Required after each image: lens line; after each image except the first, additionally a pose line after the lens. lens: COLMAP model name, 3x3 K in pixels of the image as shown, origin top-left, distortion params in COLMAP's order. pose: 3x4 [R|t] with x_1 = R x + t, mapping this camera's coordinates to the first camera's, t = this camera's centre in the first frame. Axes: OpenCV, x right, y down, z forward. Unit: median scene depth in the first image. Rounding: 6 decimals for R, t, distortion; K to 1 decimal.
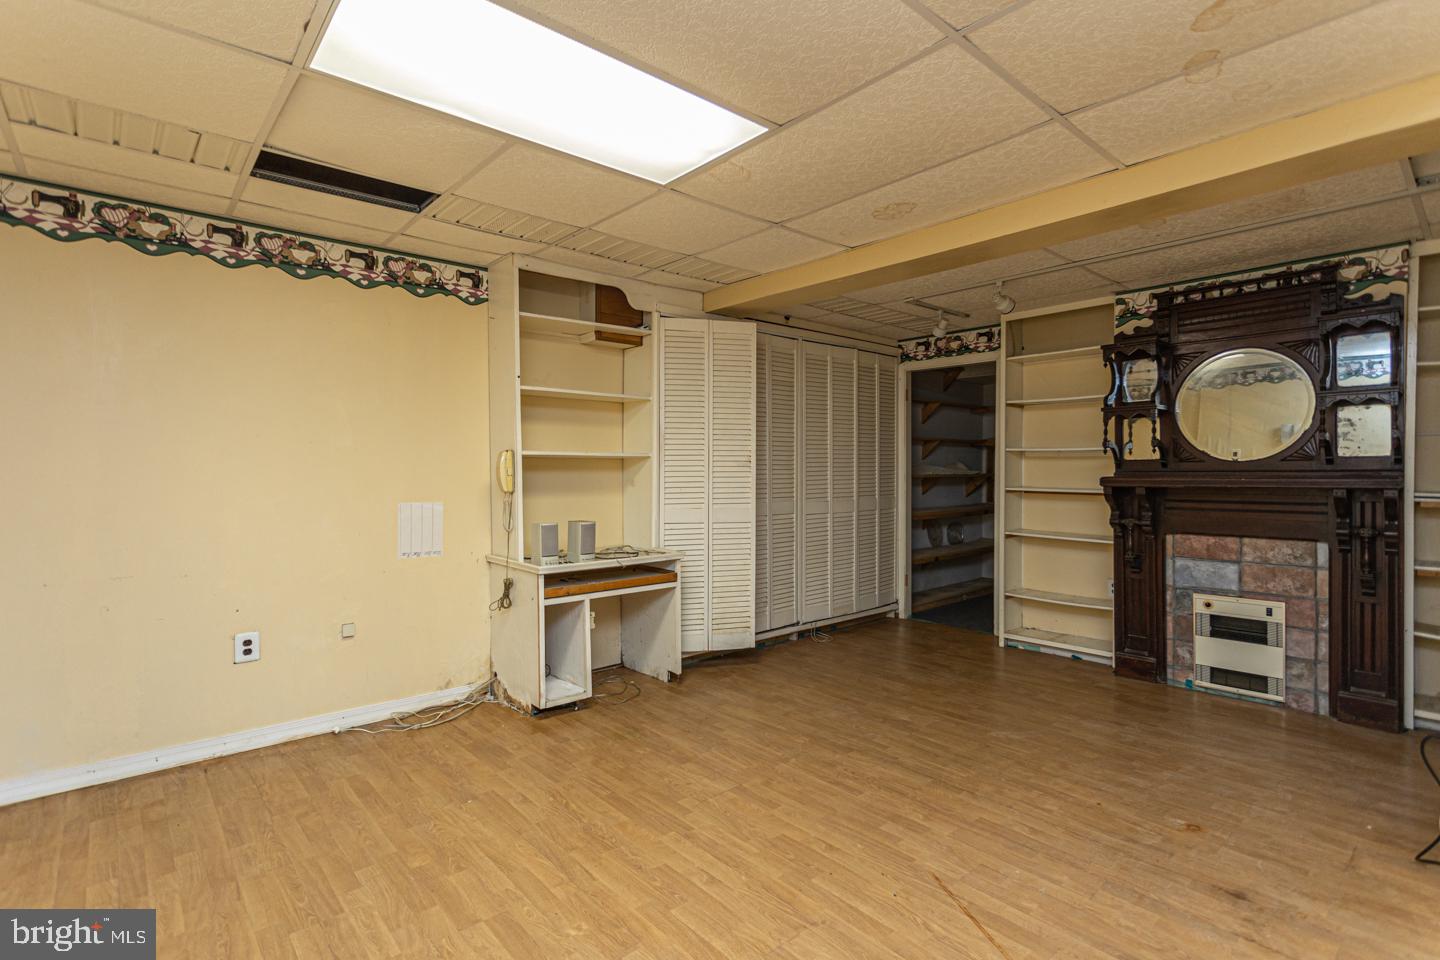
lens RADIAL K [[706.7, 0, 724.1], [0, 706.7, 481.6], [0, 0, 1]] dist [0.005386, 0.000819]
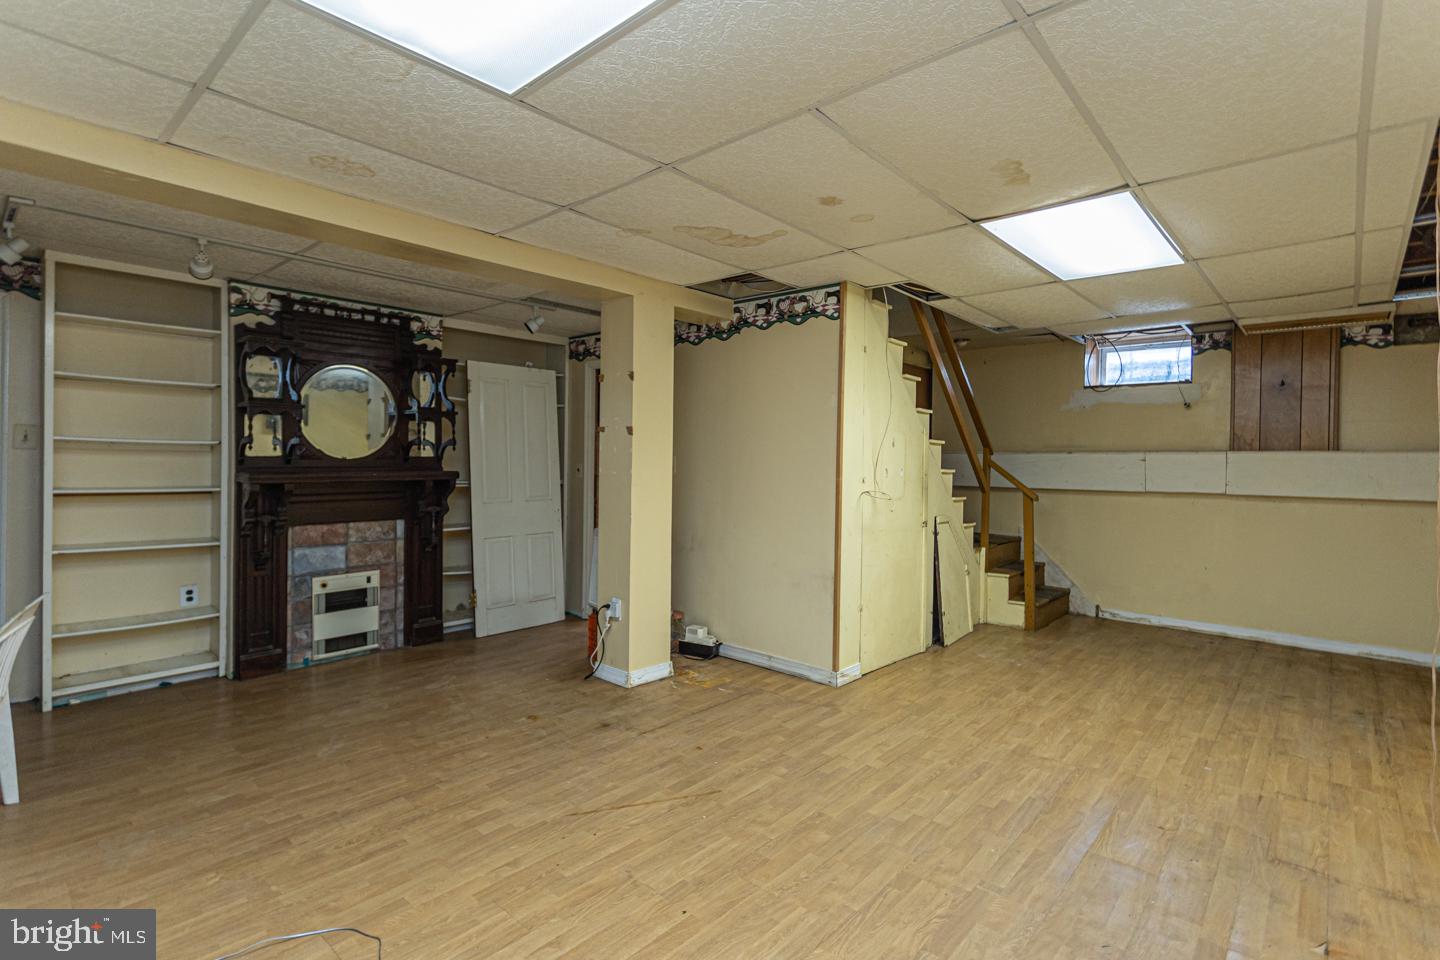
lens RADIAL K [[706.7, 0, 724.1], [0, 706.7, 481.6], [0, 0, 1]] dist [0.005386, 0.000819]
pose [[-0.140972, -0.030782, 0.989535, -0.553481], [0.006622, 0.999465, 0.032034, -0.025435], [-0.989991, 0.011069, -0.140693, 0.554344]]
